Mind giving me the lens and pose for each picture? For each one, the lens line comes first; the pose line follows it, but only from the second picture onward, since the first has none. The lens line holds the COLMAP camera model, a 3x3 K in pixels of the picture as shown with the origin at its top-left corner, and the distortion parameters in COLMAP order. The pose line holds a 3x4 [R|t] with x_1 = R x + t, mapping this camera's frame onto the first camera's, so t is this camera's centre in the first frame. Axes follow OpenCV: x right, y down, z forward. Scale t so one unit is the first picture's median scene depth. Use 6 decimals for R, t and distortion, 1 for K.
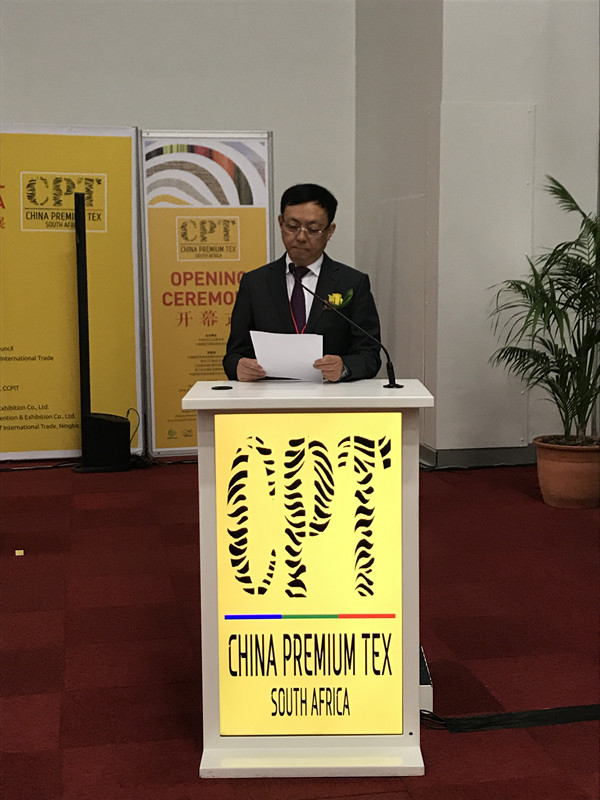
lens RADIAL K [[1279.5, 0, 299.1], [0, 1279.5, 398.1], [0, 0, 1]] dist [0.159124, 0.000000]
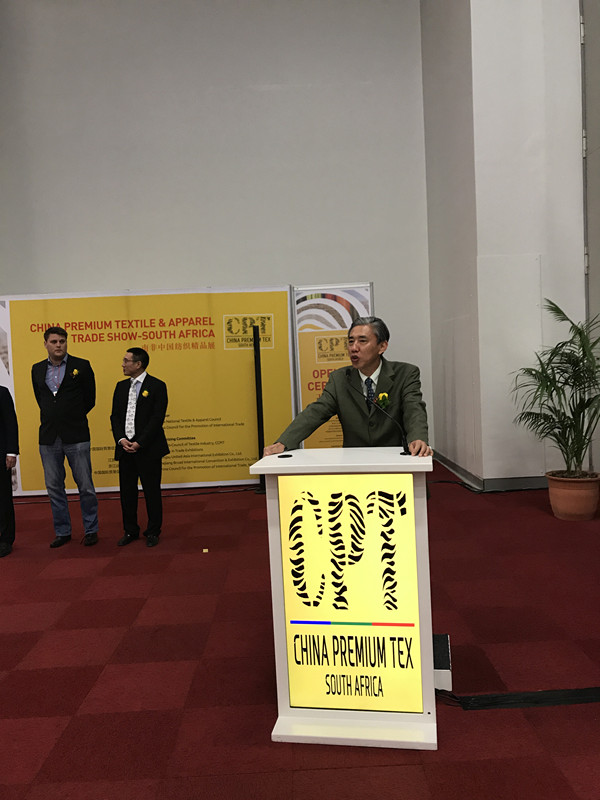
lens RADIAL K [[699.3, 0, 299.9], [0, 699.3, 400.0], [0, 0, 1]] dist [0.020481, 0.026117]
pose [[0.981590, -0.029606, -0.188694, 0.093164], [0.020242, 0.998475, -0.051361, -0.027299], [0.189926, 0.046596, 0.980692, 0.224956]]
